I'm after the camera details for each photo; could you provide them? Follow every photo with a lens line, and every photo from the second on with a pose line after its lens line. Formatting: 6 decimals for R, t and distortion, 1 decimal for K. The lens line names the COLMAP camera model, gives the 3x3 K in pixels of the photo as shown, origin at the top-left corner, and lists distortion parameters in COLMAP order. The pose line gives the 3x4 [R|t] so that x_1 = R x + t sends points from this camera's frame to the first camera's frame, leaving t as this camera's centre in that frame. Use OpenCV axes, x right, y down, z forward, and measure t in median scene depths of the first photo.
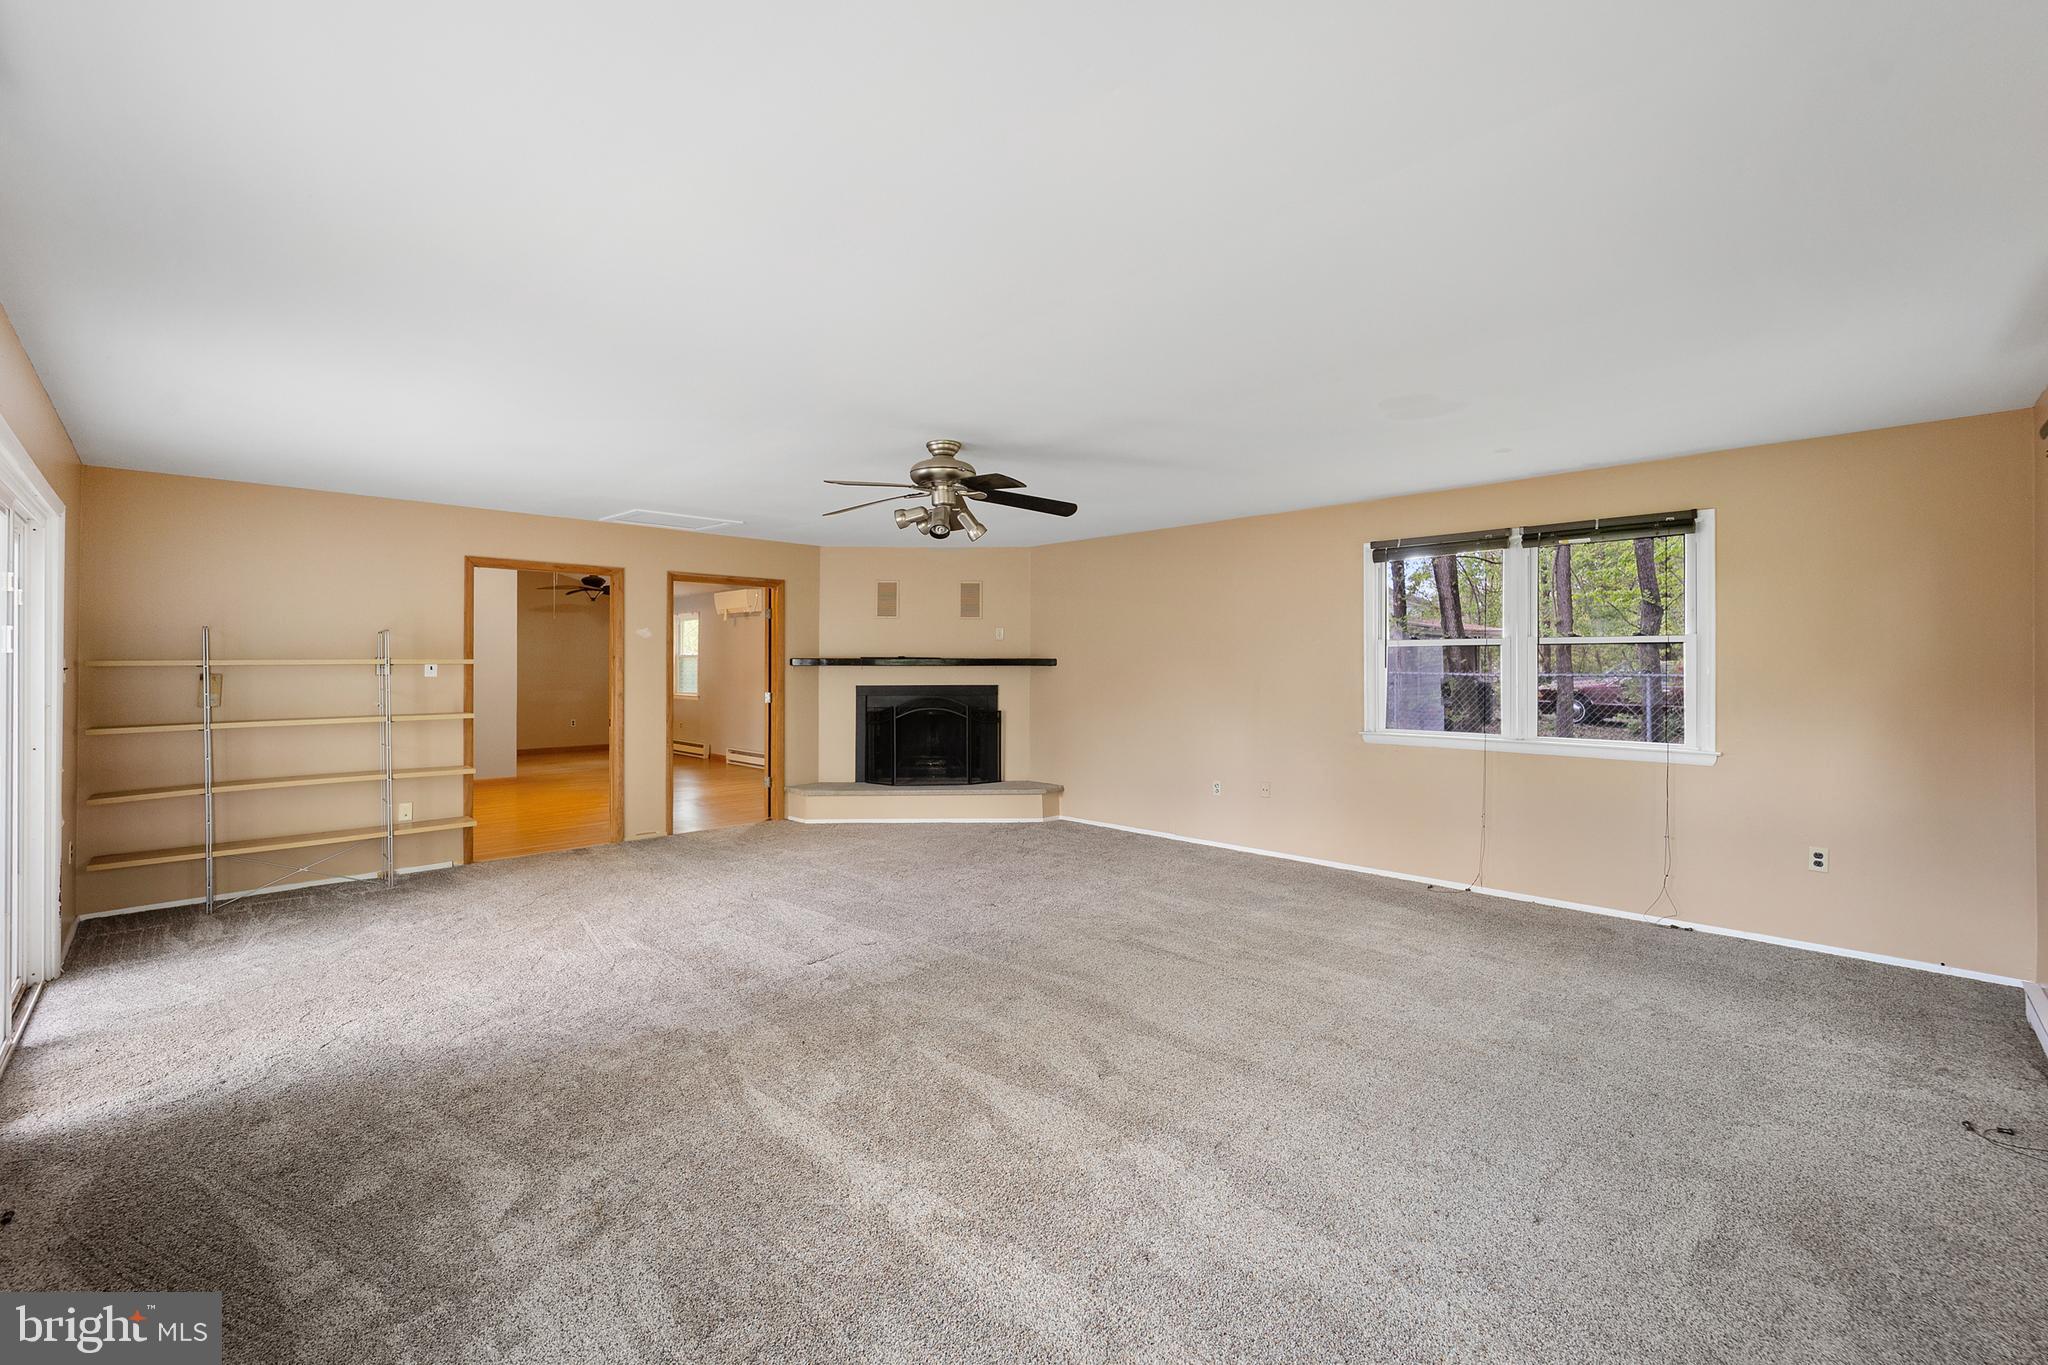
lens RADIAL K [[825.9, 0, 1030.6], [0, 825.9, 659.0], [0, 0, 1]] dist [-0.013721, -0.000105]
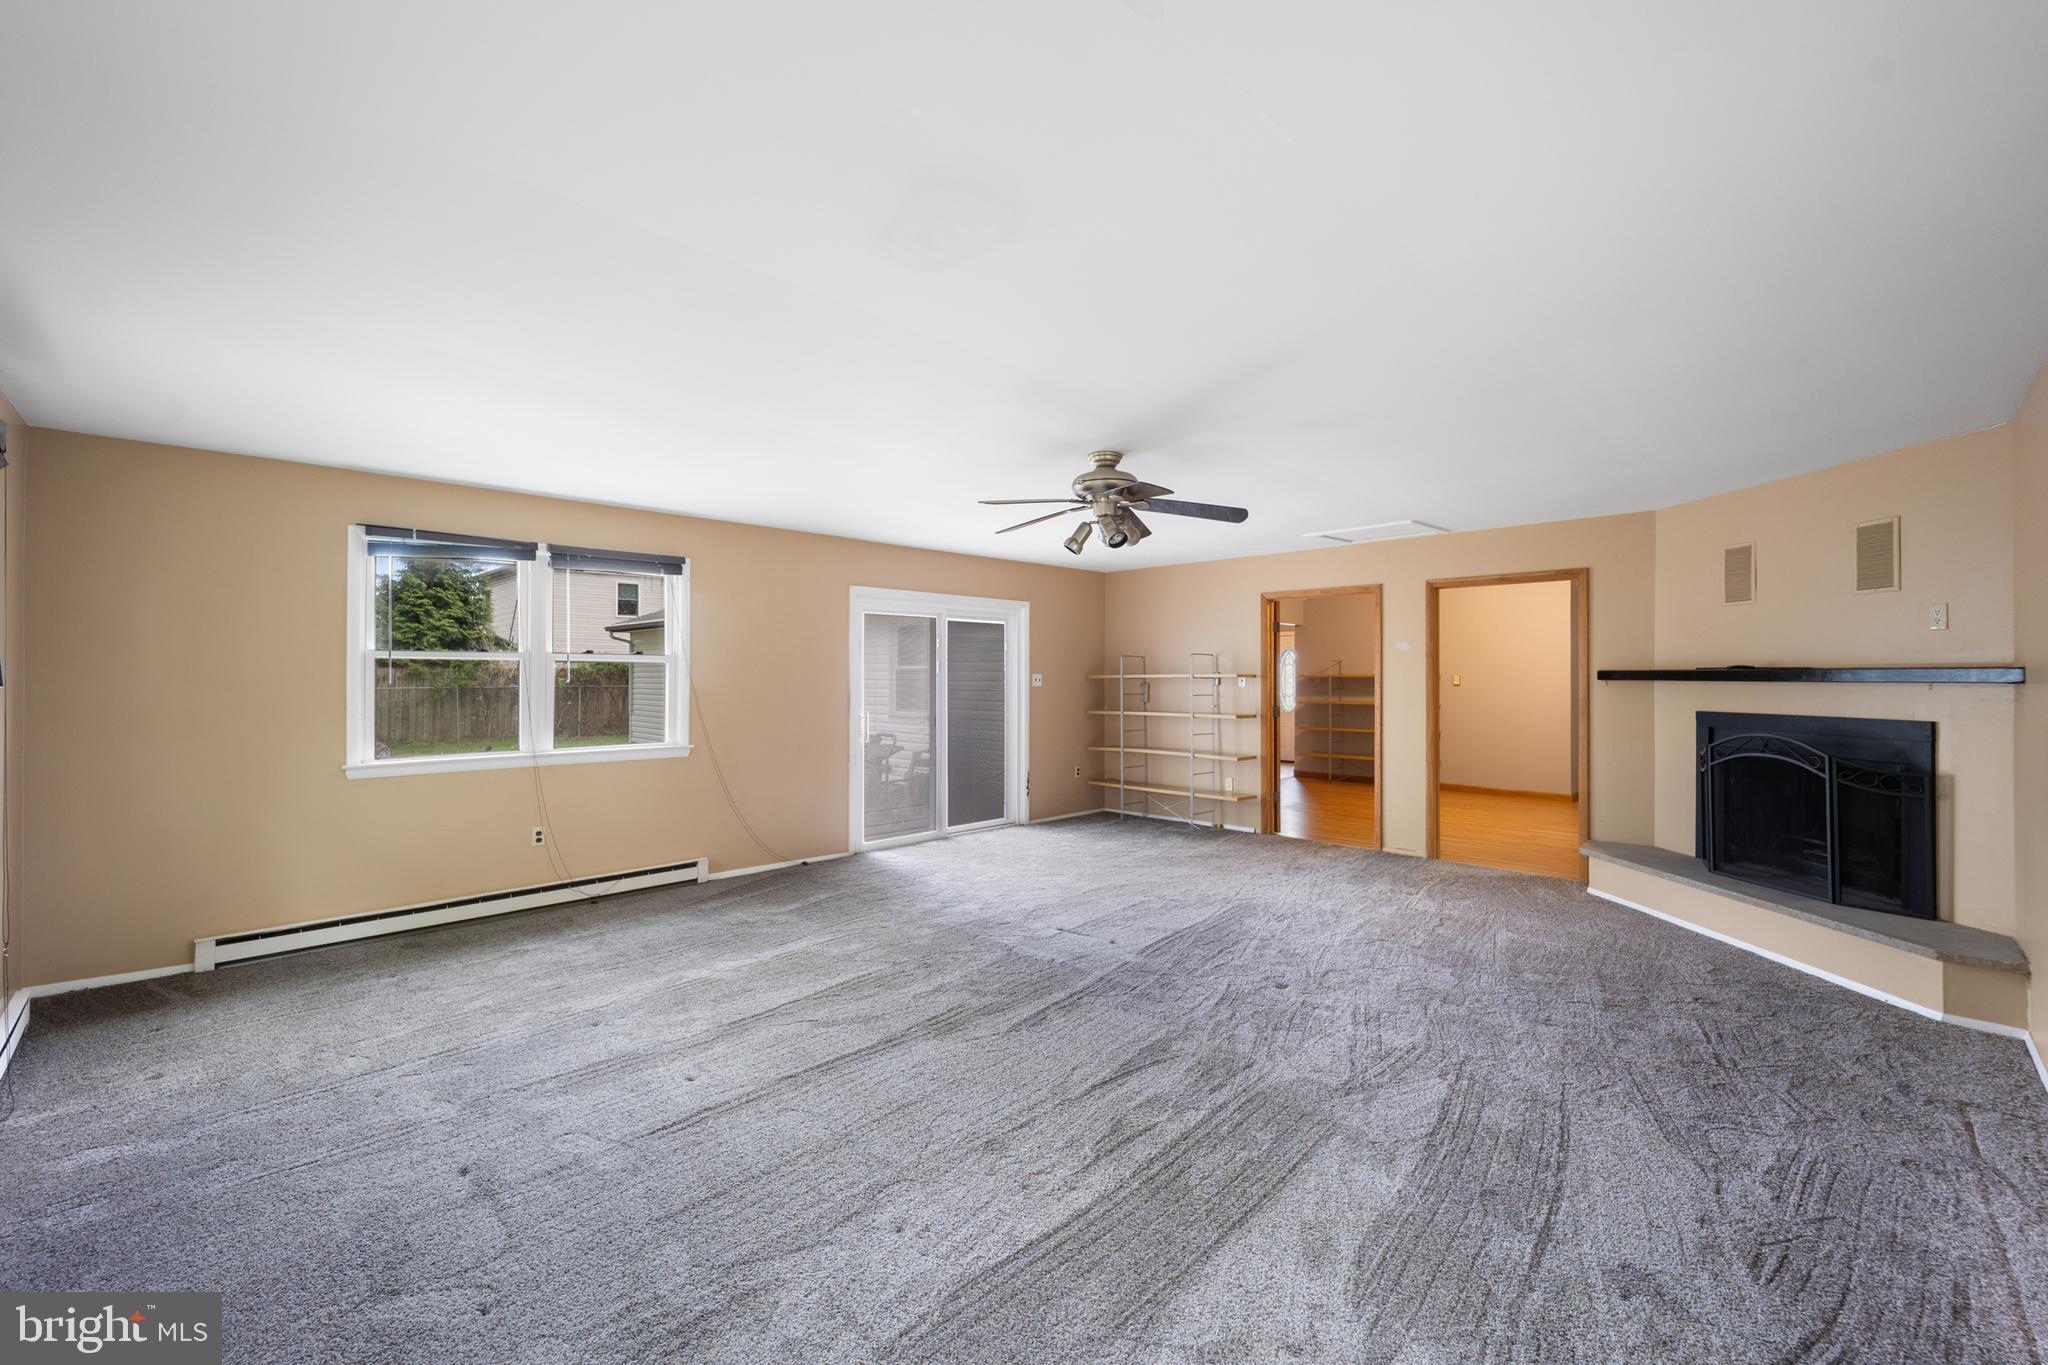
lens RADIAL K [[842.5, 0, 1024.5], [0, 842.5, 675.7], [0, 0, 1]] dist [0.002791, -0.000260]
pose [[-0.004742, 0.001424, -0.999988, 0.891310], [0.008222, 0.999965, 0.001385, -0.002408], [0.999955, -0.008215, -0.004753, 0.887092]]
